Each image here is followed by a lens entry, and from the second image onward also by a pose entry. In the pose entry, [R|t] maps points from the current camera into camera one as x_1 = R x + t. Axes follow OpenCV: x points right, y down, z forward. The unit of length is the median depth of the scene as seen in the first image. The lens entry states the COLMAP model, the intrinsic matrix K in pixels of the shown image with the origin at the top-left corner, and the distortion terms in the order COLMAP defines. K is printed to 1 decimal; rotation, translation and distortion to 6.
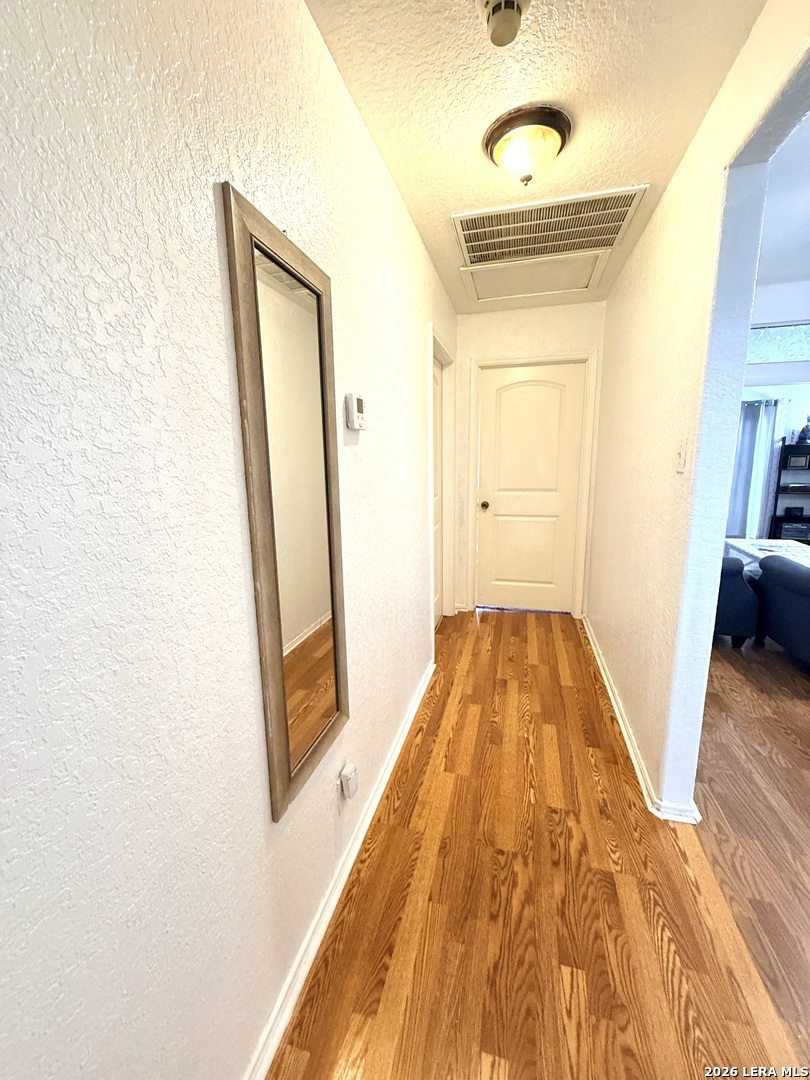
lens RADIAL K [[435.1, 0, 406.7], [0, 435.1, 536.8], [0, 0, 1]] dist [0.002960, -0.000197]
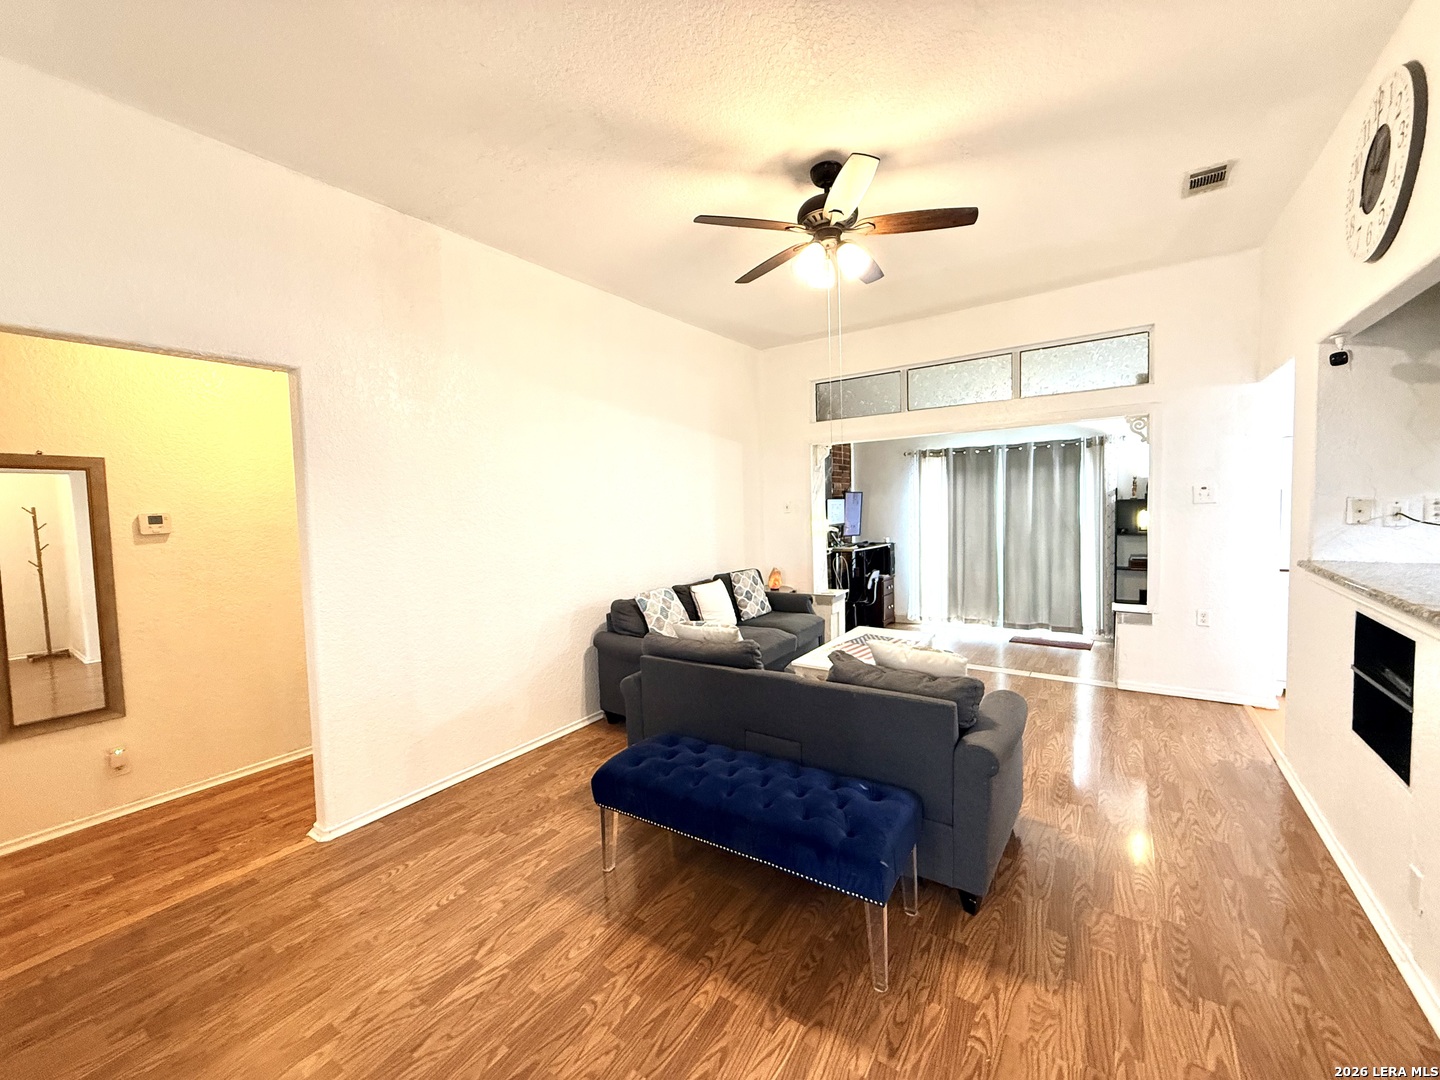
lens RADIAL K [[580.1, 0, 720.5], [0, 580.1, 538.9], [0, 0, 1]] dist [0.002960, -0.000197]
pose [[0.943551, 0.015350, -0.330873, 2.411822], [-0.049086, 0.994376, -0.093849, -0.125037], [0.327571, 0.104792, 0.938997, -0.317785]]
